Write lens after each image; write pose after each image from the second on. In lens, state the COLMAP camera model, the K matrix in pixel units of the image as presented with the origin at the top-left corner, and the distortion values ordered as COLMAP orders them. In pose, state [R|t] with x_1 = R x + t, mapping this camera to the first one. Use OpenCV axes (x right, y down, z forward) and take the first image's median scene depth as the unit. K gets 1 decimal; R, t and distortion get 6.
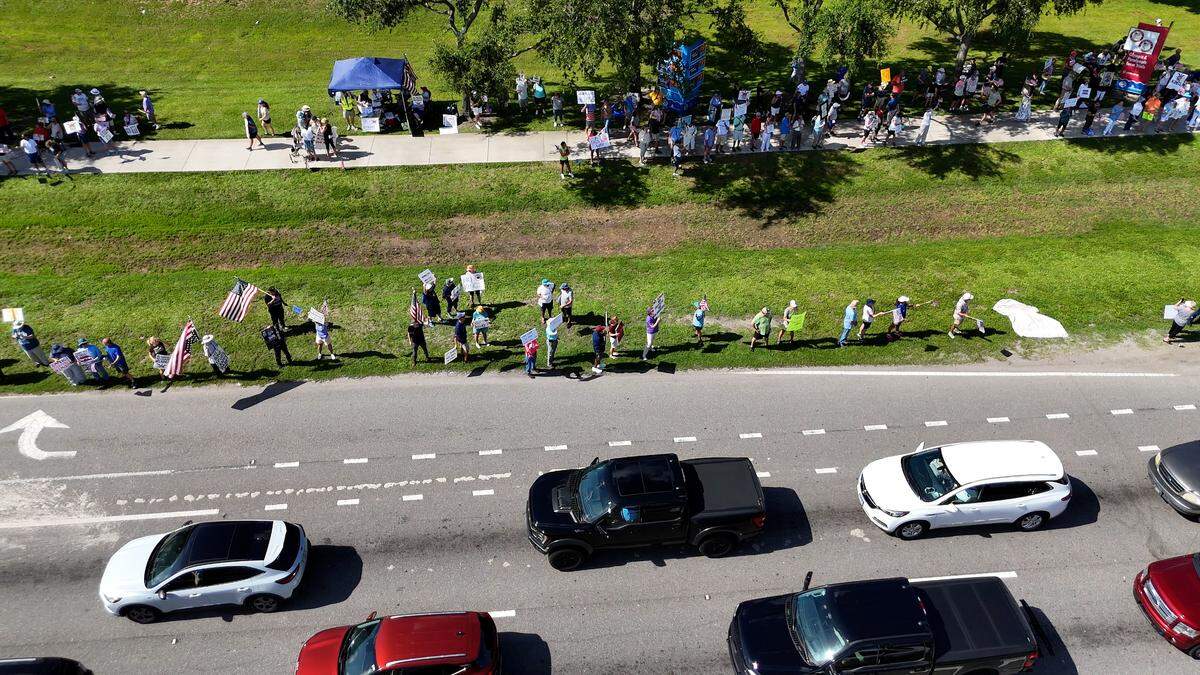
lens RADIAL K [[842.7, 0, 600.0], [0, 842.7, 337.5], [0, 0, 1]] dist [0.005089, -0.025429]
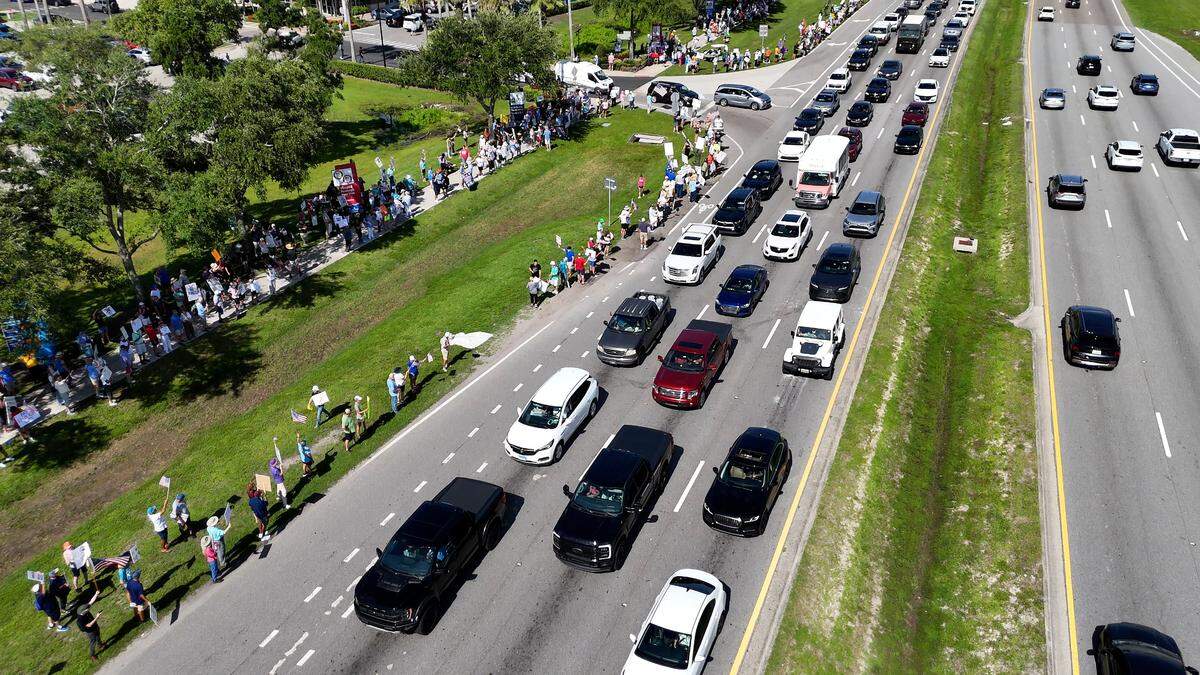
lens RADIAL K [[842.7, 0, 600.0], [0, 842.7, 337.5], [0, 0, 1]] dist [0.005089, -0.025429]
pose [[0.466566, -0.407572, 0.784985, -0.456292], [0.585991, 0.807216, 0.070823, 0.006988], [-0.662518, 0.426951, 0.615453, -0.014056]]
